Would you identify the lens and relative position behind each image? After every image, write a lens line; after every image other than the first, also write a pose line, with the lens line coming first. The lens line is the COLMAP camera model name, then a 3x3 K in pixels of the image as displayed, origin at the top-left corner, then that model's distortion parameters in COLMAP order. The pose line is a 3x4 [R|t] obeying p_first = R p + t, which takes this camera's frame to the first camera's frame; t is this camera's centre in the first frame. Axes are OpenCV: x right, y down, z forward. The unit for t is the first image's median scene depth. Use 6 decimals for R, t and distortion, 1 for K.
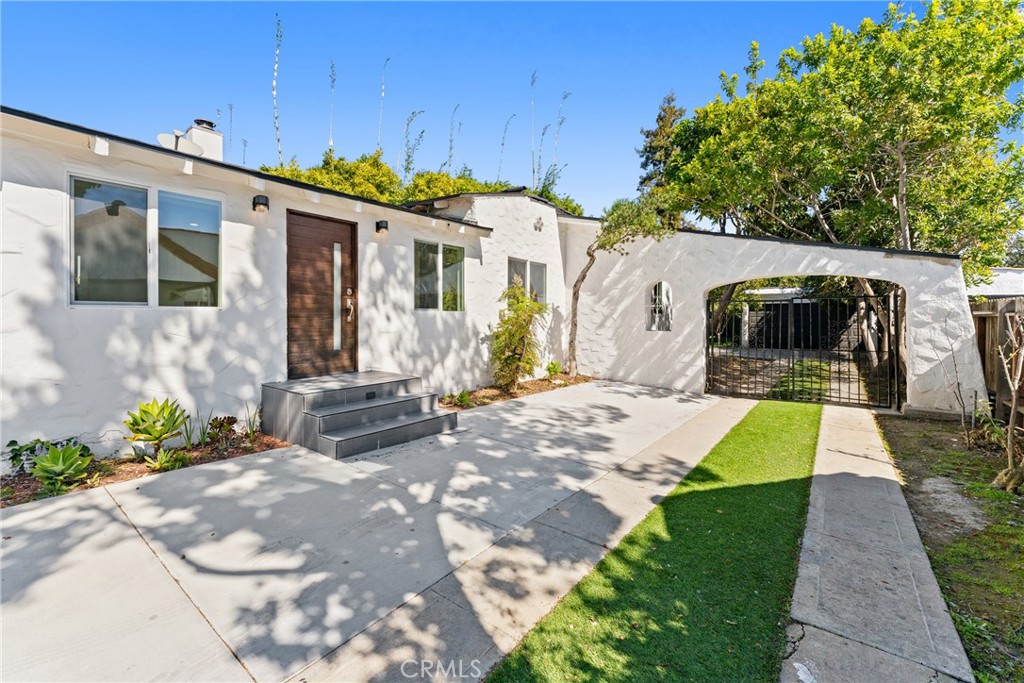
lens RADIAL K [[418.4, 0, 506.5], [0, 418.4, 318.1], [0, 0, 1]] dist [0.012215, -0.000034]
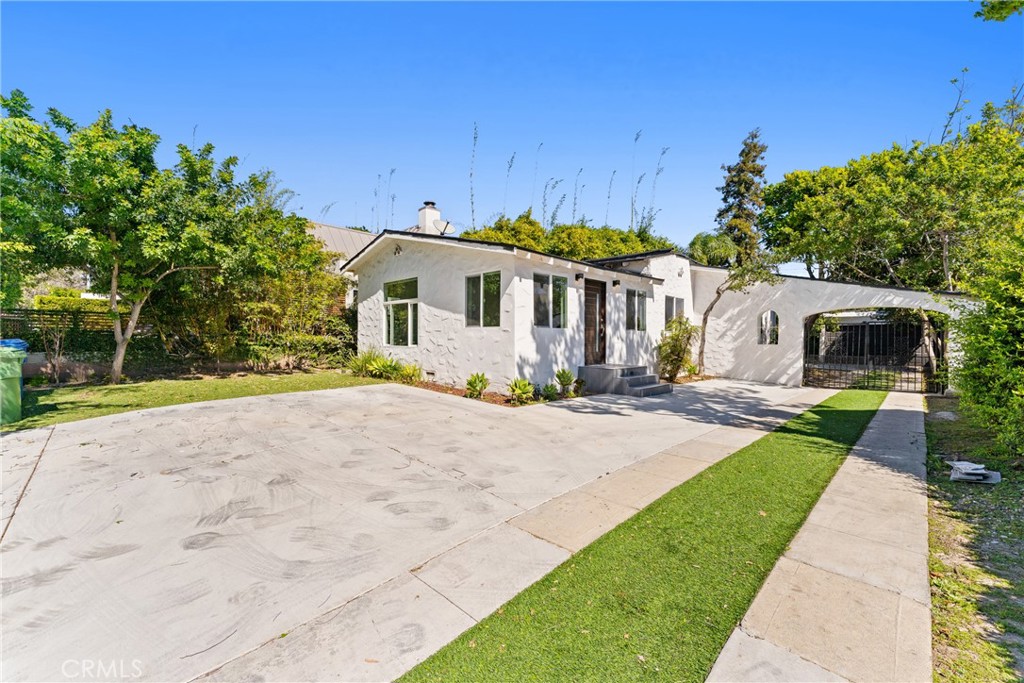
lens RADIAL K [[411.0, 0, 512.0], [0, 411.0, 341.5], [0, 0, 1]] dist [0.011810, -0.000232]
pose [[0.993552, 0.003103, -0.113339, -0.398871], [-0.002432, 0.999979, 0.006060, 0.014986], [0.113355, -0.005745, 0.993538, -0.590398]]
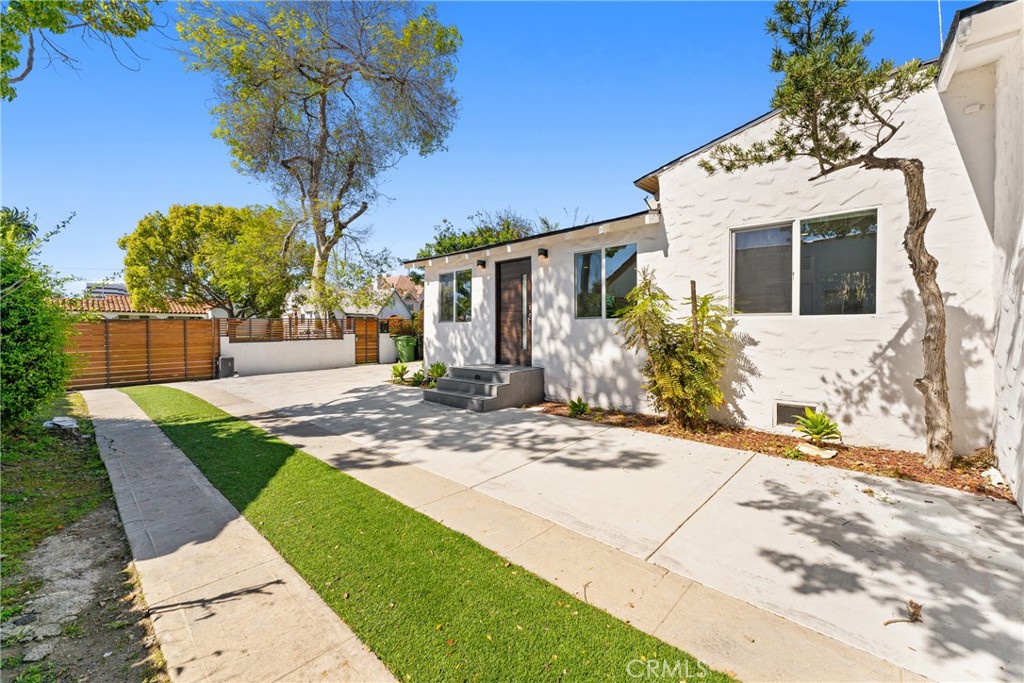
lens RADIAL K [[411.0, 0, 512.0], [0, 411.0, 341.5], [0, 0, 1]] dist [0.011810, -0.000232]
pose [[-0.079616, 0.023806, -0.996541, 0.695332], [-0.005739, 0.999687, 0.024339, 0.011538], [0.996809, 0.007657, -0.079455, 0.749192]]
